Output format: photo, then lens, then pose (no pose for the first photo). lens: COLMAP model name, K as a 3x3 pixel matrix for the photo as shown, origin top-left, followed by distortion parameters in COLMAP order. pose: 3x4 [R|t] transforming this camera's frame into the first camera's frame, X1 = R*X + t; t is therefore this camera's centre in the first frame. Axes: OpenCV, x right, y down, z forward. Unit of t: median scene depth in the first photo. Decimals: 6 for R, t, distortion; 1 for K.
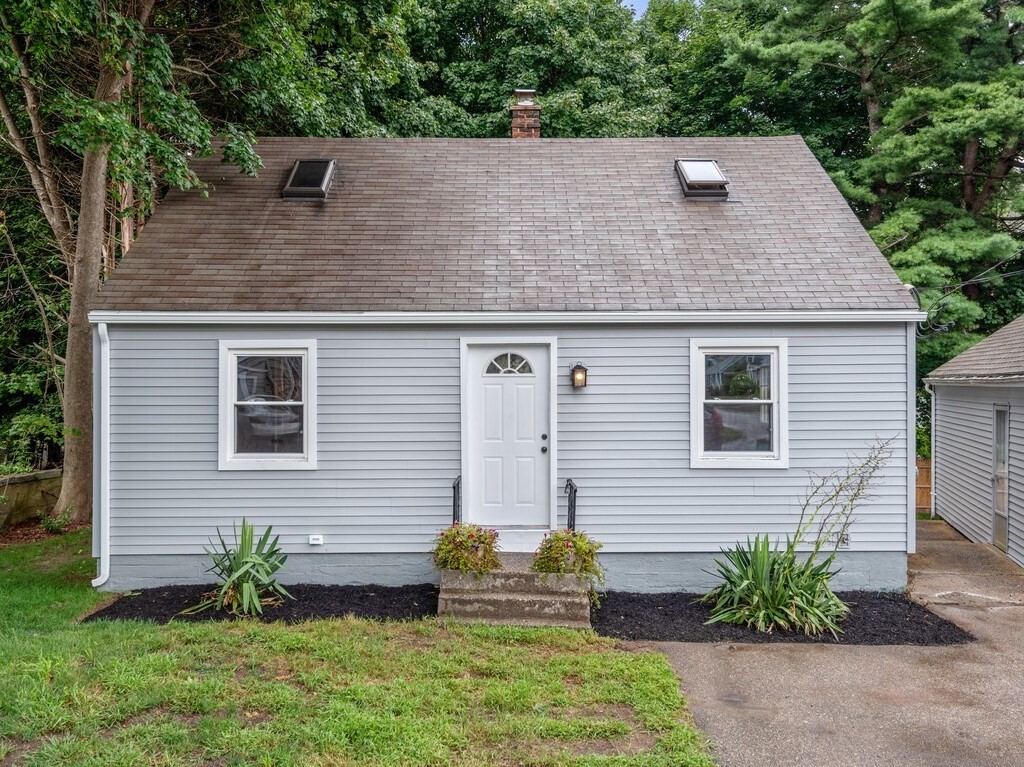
lens RADIAL K [[923.1, 0, 497.5], [0, 923.1, 376.0], [0, 0, 1]] dist [0.039591, -0.041128]
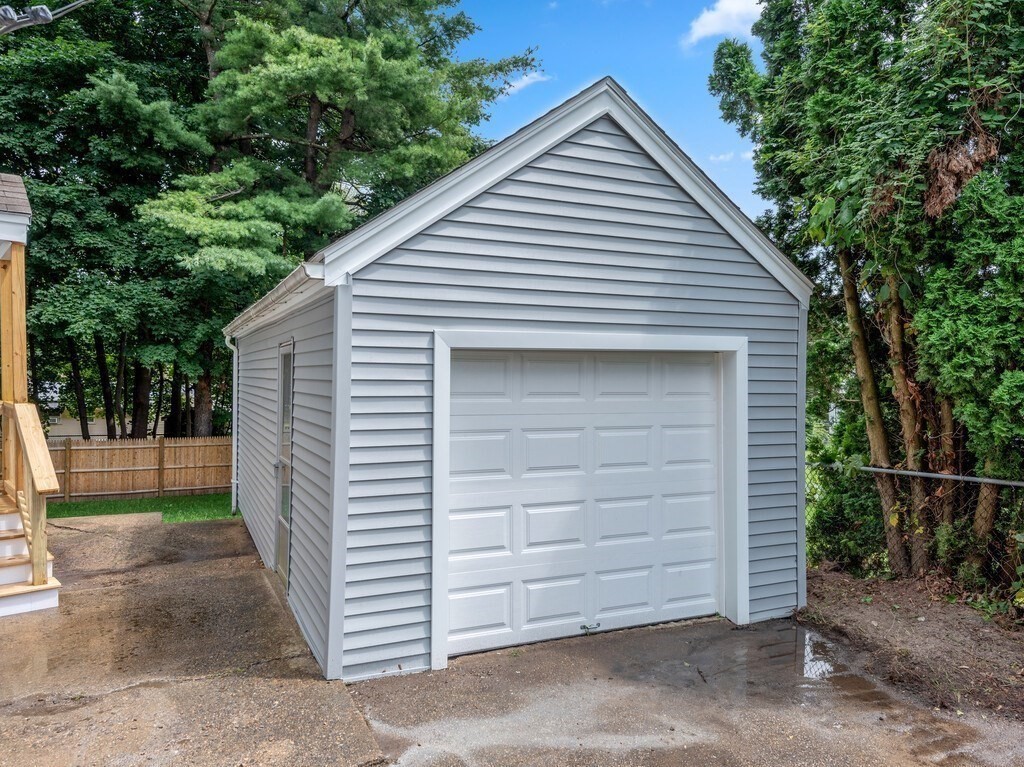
lens RADIAL K [[732.2, 0, 511.9], [0, 732.2, 399.7], [0, 0, 1]] dist [0.012385, -0.010249]
pose [[0.761312, -0.008626, 0.648329, 0.439799], [-0.017645, 0.999266, 0.034015, 0.061409], [-0.648146, -0.037336, 0.760600, 0.690884]]
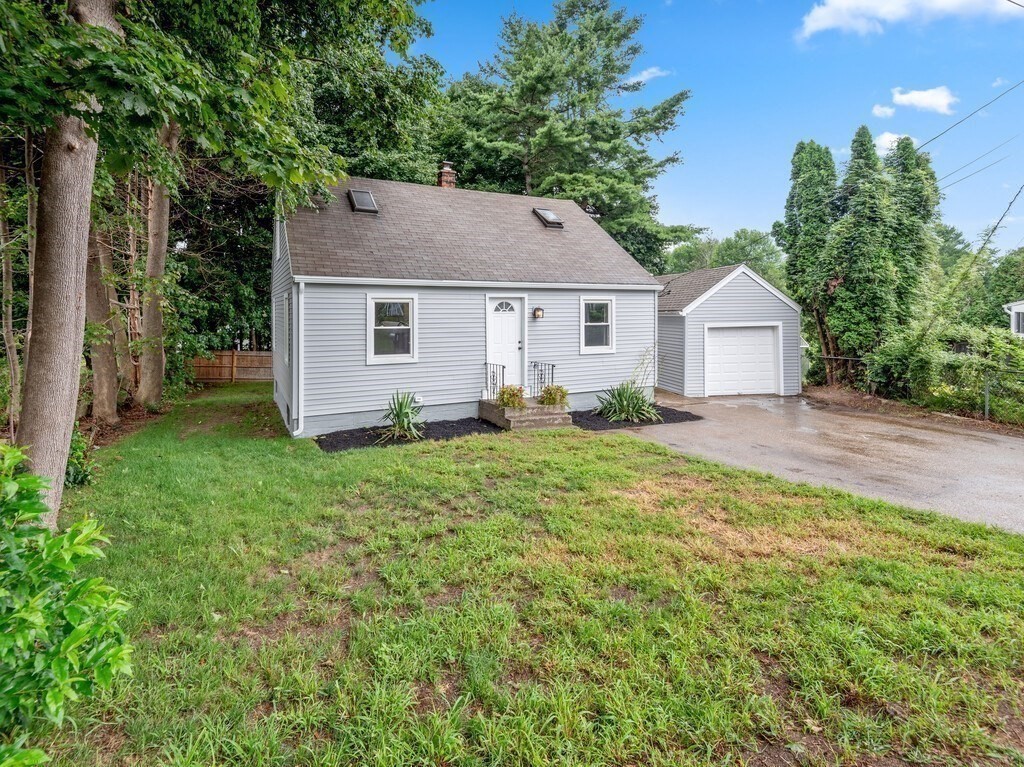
lens RADIAL K [[528.2, 0, 482.6], [0, 528.2, 314.5], [0, 0, 1]] dist [0.009966, -0.001022]
pose [[0.902726, -0.004486, 0.430193, -0.535614], [-0.001990, 0.999891, 0.014602, -0.013146], [-0.430211, -0.014038, 0.902619, -0.032948]]
